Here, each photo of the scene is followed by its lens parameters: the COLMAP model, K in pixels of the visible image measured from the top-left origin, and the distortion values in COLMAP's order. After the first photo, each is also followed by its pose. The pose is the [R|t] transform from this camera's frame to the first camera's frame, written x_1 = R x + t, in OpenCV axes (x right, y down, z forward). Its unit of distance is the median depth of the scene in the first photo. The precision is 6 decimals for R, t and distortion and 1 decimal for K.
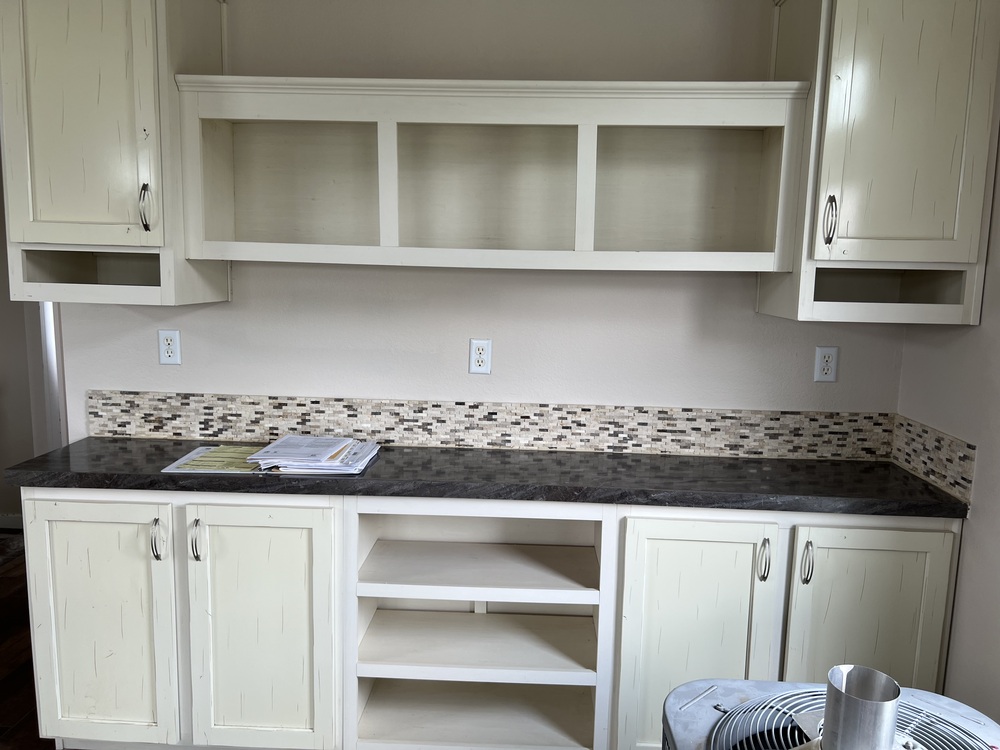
lens RADIAL K [[776.9, 0, 498.3], [0, 776.9, 381.3], [0, 0, 1]] dist [0.092465, -0.112078]
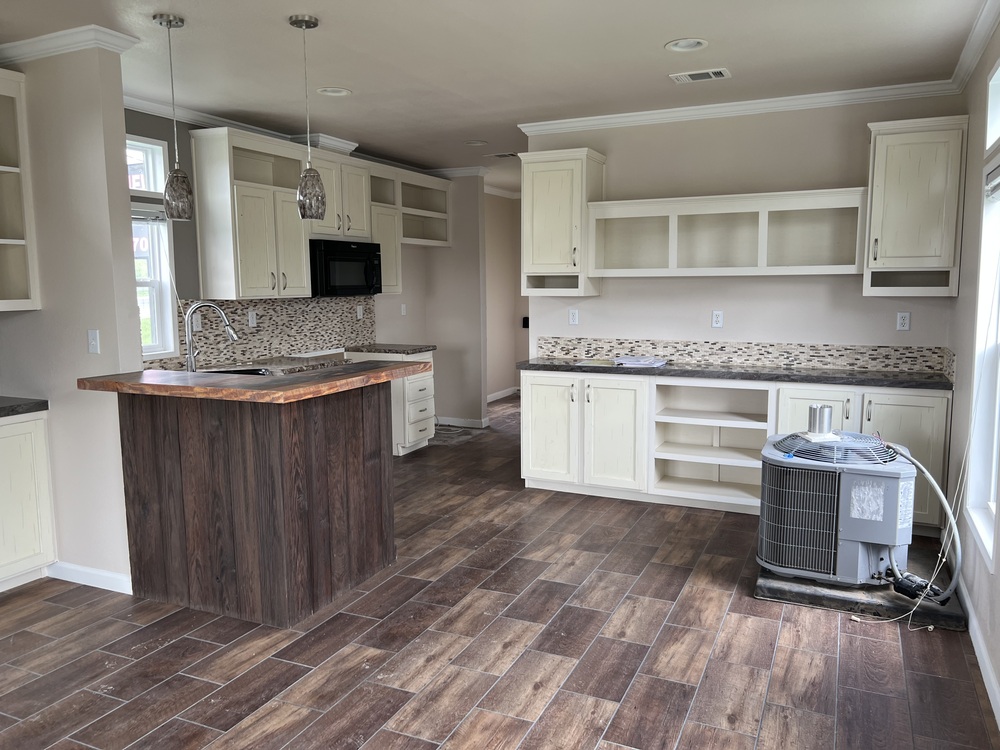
lens RADIAL K [[776.9, 0, 498.3], [0, 776.9, 381.3], [0, 0, 1]] dist [0.092465, -0.112078]
pose [[0.926586, 0.023341, -0.375357, 0.223213], [-0.030474, 0.999450, -0.013075, 0.178978], [0.374845, 0.023554, 0.926788, -1.151791]]
